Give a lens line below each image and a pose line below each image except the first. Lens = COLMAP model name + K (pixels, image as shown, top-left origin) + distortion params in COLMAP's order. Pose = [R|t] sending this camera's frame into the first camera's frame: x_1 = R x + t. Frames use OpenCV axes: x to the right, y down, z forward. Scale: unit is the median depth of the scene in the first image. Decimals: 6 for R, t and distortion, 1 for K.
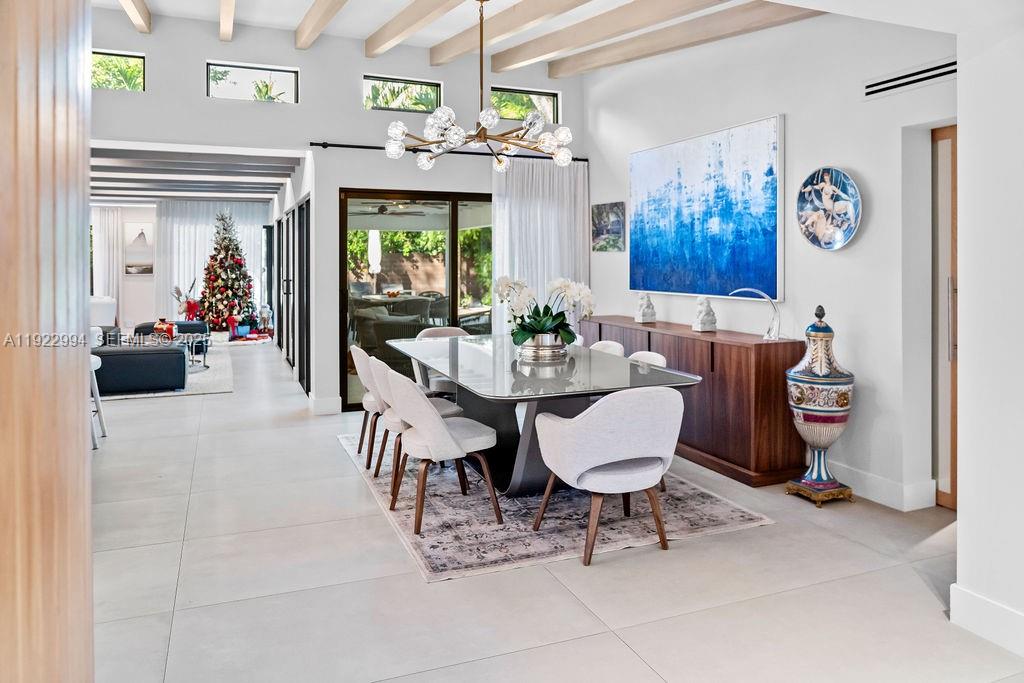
lens RADIAL K [[706.9, 0, 513.5], [0, 706.9, 264.9], [0, 0, 1]] dist [-0.021760, 0.006769]
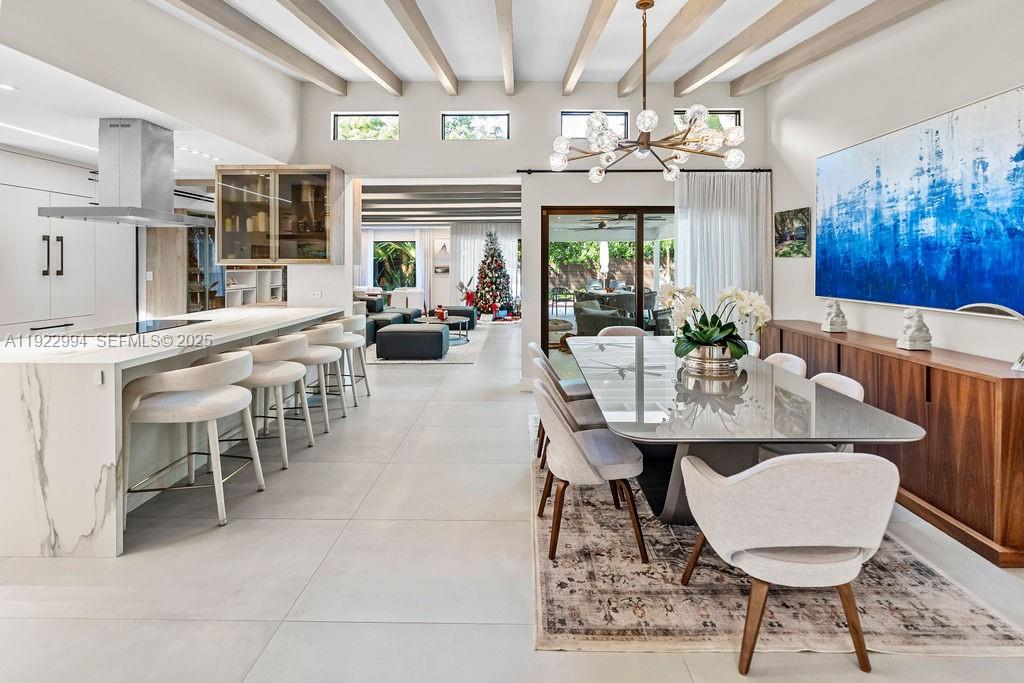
lens RADIAL K [[488.0, 0, 516.4], [0, 488.0, 268.2], [0, 0, 1]] dist [-0.016396, 0.006177]
pose [[0.923201, 0.002459, -0.384310, 0.051479], [-0.000547, 0.999987, 0.005085, -0.009021], [0.384318, -0.004485, 0.923190, 0.283819]]
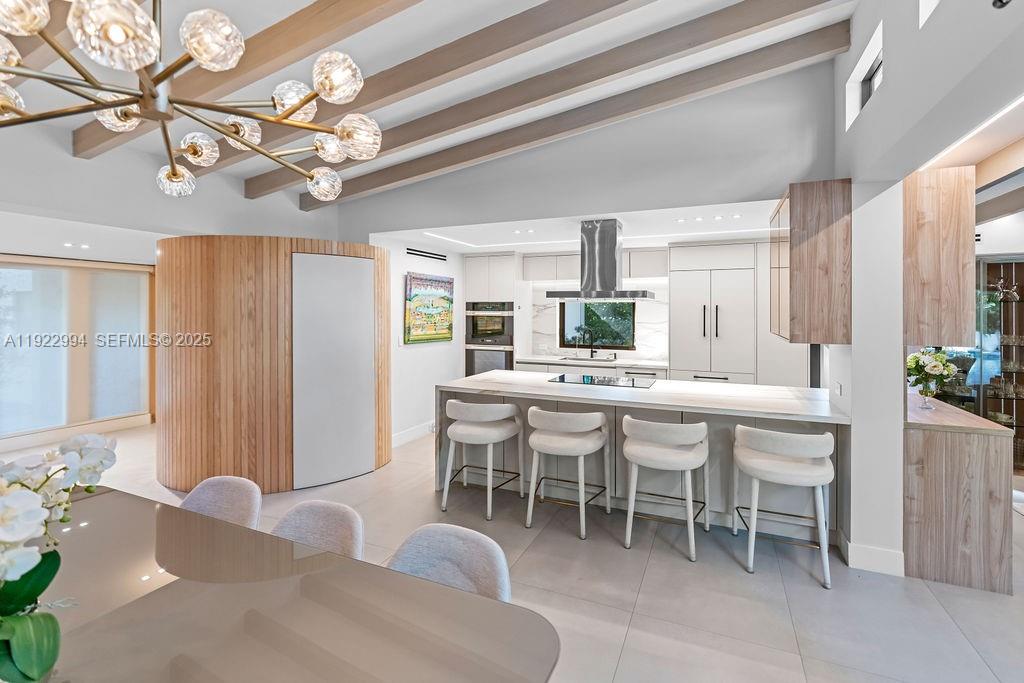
lens RADIAL K [[469.5, 0, 509.2], [0, 469.5, 310.3], [0, 0, 1]] dist [-0.012694, 0.004868]
pose [[-0.716110, -0.003028, -0.697981, -0.000566], [-0.006031, 0.999980, 0.001850, -0.053693], [0.697961, 0.005534, -0.716114, 1.309621]]
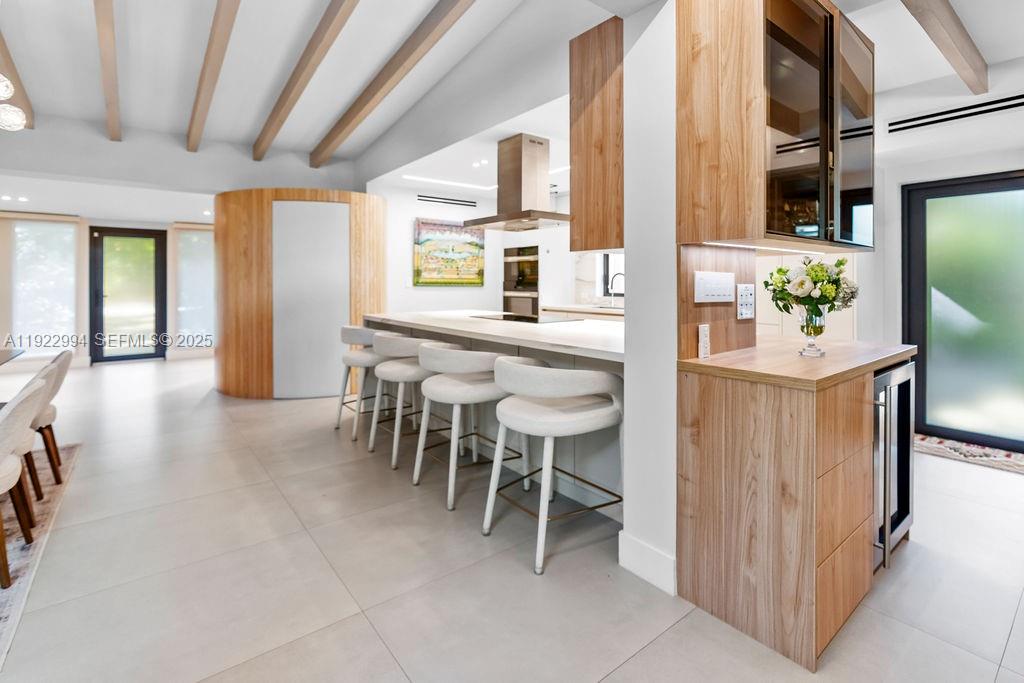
lens RADIAL K [[469.5, 0, 518.4], [0, 469.5, 282.1], [0, 0, 1]] dist [-0.012694, 0.004868]
pose [[-0.954116, 0.002497, -0.299427, -0.533294], [0.000602, 0.999979, 0.006421, 0.018582], [0.299436, 0.005946, -0.954098, 1.569439]]
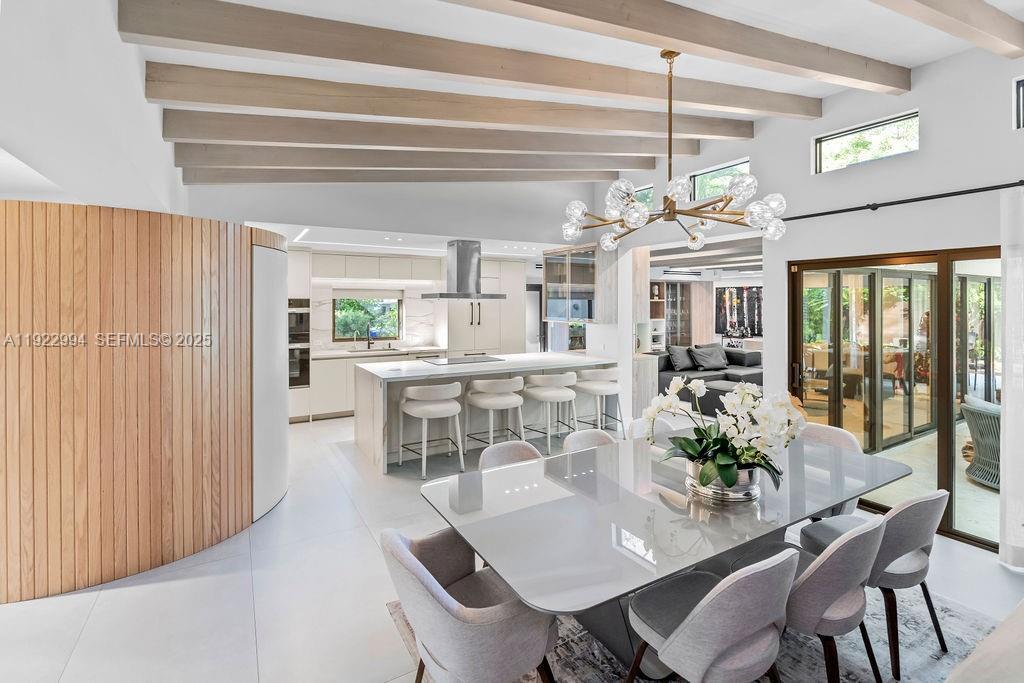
lens RADIAL K [[469.5, 0, 515.7], [0, 469.5, 309.0], [0, 0, 1]] dist [-0.012694, 0.004868]
pose [[0.161608, 0.013502, -0.986763, 0.479983], [-0.004604, 0.999906, 0.012928, -0.066646], [0.986844, 0.002454, 0.161654, 0.694506]]
